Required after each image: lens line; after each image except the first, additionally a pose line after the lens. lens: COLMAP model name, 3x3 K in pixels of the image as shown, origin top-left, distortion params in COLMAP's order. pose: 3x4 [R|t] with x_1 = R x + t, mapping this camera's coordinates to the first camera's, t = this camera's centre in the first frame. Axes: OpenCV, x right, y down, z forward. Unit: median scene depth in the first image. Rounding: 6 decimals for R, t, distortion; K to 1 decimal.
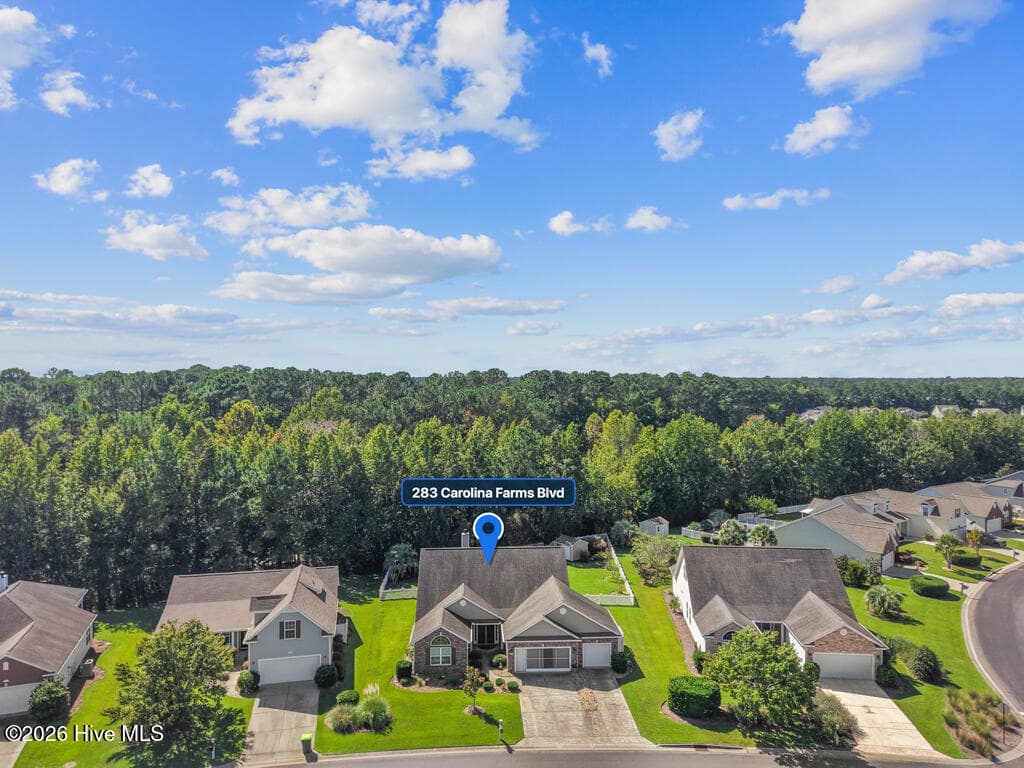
lens RADIAL K [[683.0, 0, 512.0], [0, 683.0, 384.0], [0, 0, 1]] dist [0.017285, -0.011906]
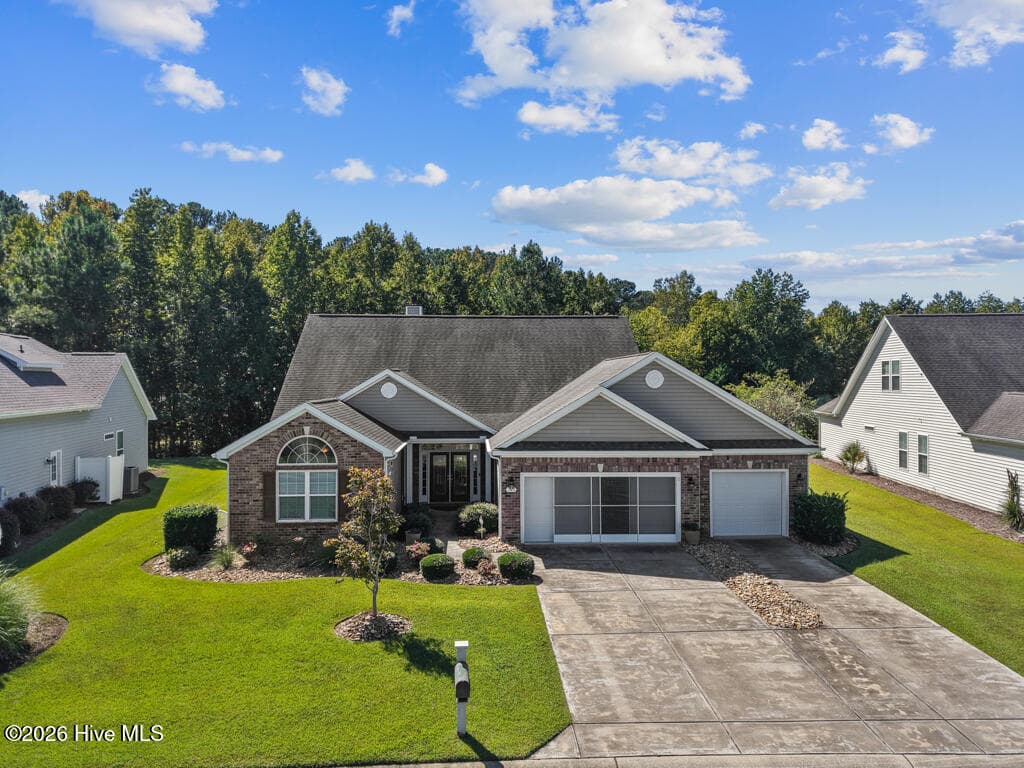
lens RADIAL K [[683.0, 0, 512.0], [0, 683.0, 384.0], [0, 0, 1]] dist [0.017285, -0.011906]
pose [[0.999999, 0.000680, 0.001438, -0.000980], [-0.000681, 1.000000, 0.000246, 0.341212], [-0.001438, -0.000247, 0.999999, 0.655321]]
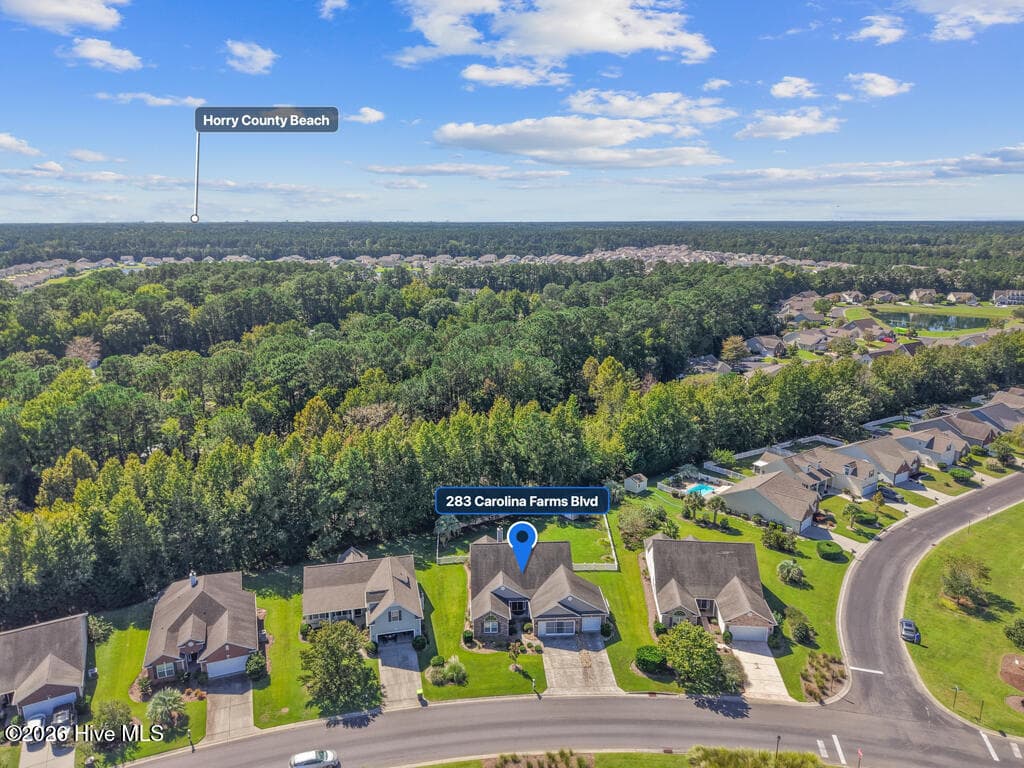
lens RADIAL K [[683.0, 0, 512.0], [0, 683.0, 384.0], [0, 0, 1]] dist [0.017285, -0.011906]
pose [[0.999955, -0.001742, 0.009307, -0.069546], [-0.000431, 0.973517, 0.228615, -0.492883], [-0.009459, -0.228608, 0.973472, -0.382038]]
